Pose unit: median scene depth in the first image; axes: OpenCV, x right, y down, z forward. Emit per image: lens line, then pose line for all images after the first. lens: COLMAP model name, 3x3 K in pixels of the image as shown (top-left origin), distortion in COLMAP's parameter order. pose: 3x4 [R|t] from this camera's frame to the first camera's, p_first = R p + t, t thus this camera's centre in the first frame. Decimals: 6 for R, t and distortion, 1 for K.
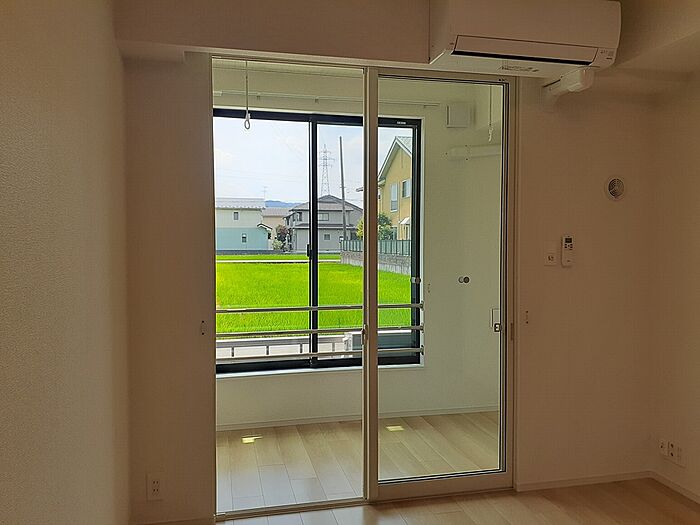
lens RADIAL K [[556.9, 0, 350.9], [0, 556.9, 262.0], [0, 0, 1]] dist [-0.009354, 0.001440]
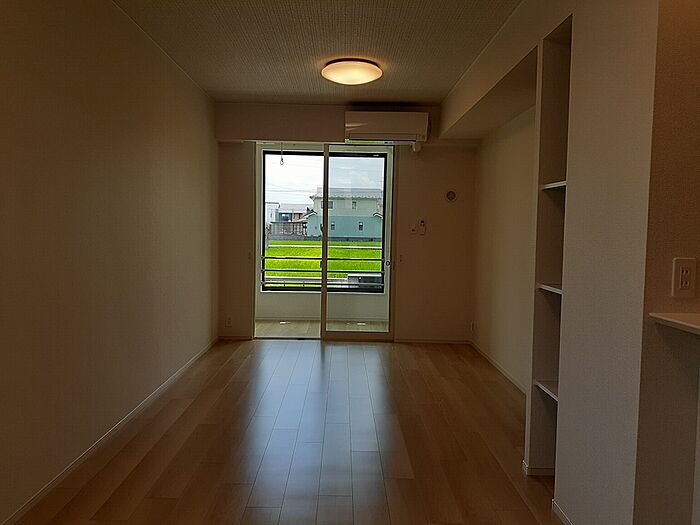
lens RADIAL K [[557.5, 0, 352.6], [0, 557.5, 263.9], [0, 0, 1]] dist [0.038352, -0.014843]
pose [[0.976267, 0.031195, -0.214313, 0.417098], [-0.026496, 0.999342, 0.024764, 0.052659], [0.214945, -0.018498, 0.976451, -0.760324]]
